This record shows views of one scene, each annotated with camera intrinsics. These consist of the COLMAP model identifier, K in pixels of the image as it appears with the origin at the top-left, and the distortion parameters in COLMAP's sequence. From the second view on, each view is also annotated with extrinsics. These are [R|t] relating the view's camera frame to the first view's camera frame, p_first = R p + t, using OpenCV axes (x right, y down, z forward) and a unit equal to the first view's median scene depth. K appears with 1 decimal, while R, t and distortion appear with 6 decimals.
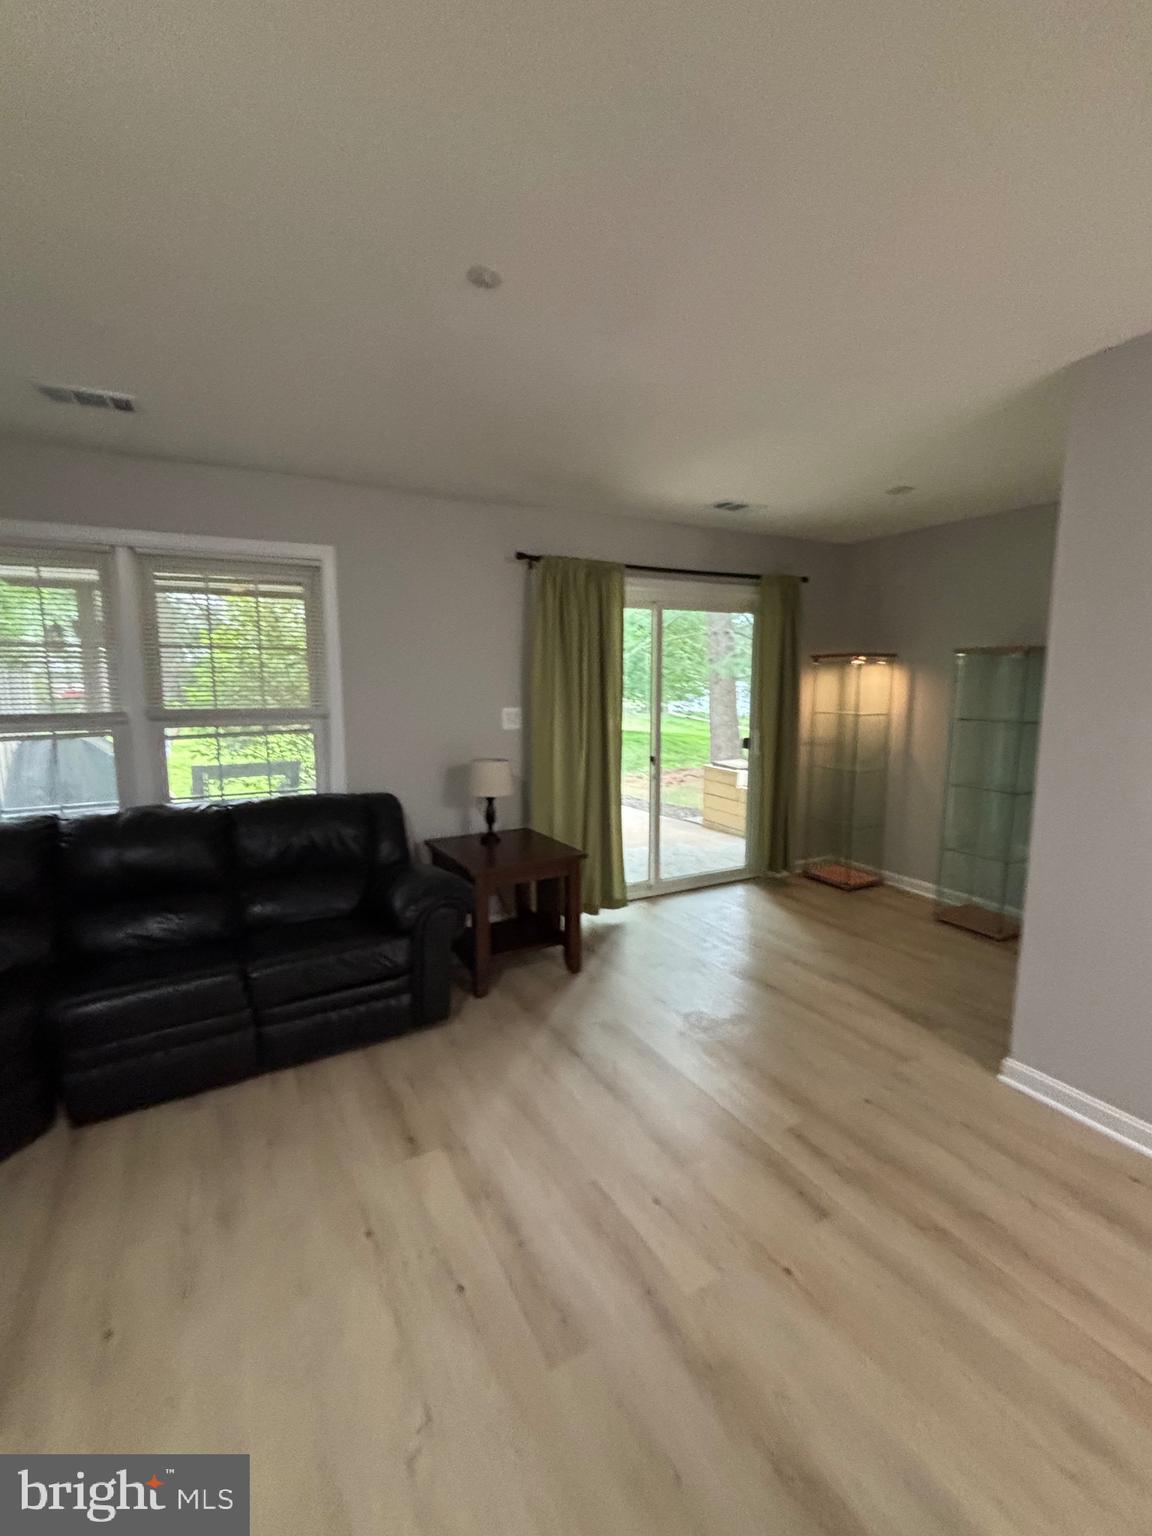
lens RADIAL K [[667.5, 0, 577.8], [0, 667.5, 767.9], [0, 0, 1]] dist [0.013976, 0.000987]
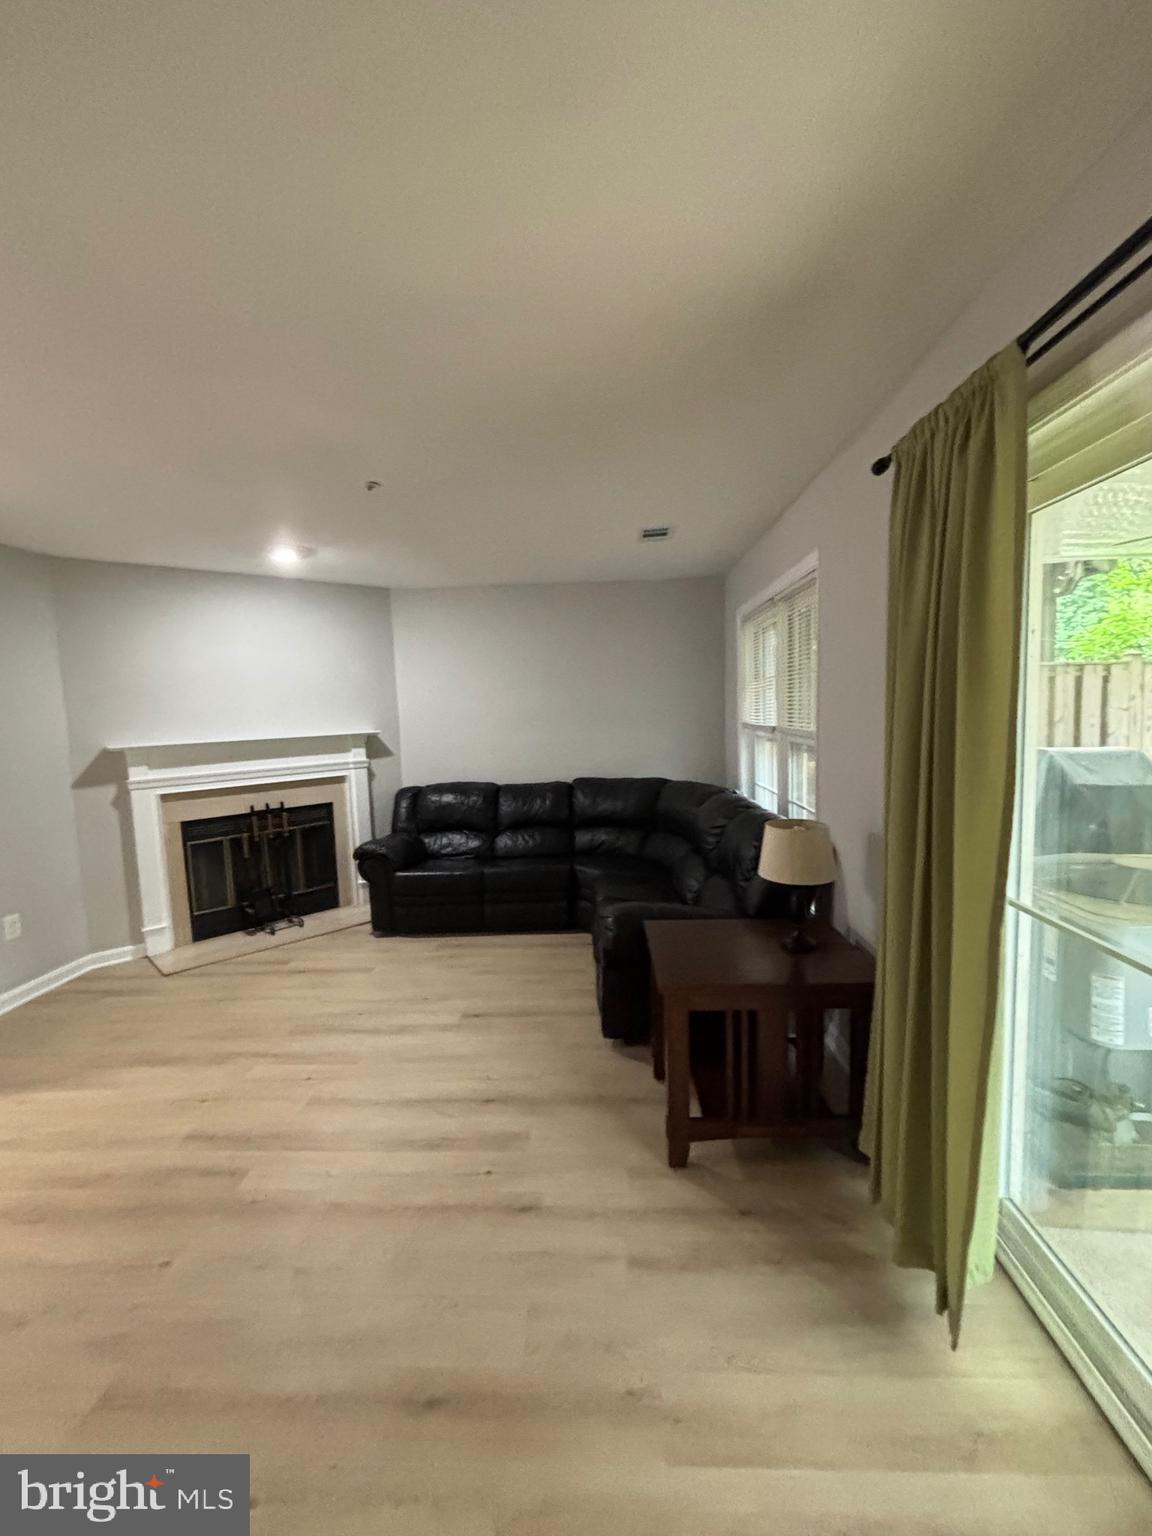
lens RADIAL K [[667.5, 0, 581.7], [0, 667.5, 771.4], [0, 0, 1]] dist [0.013976, 0.000987]
pose [[-0.507720, 0.100853, -0.855599, 0.891764], [-0.081929, 0.982971, 0.164483, -0.262011], [0.857618, 0.153609, -0.490811, 1.904825]]
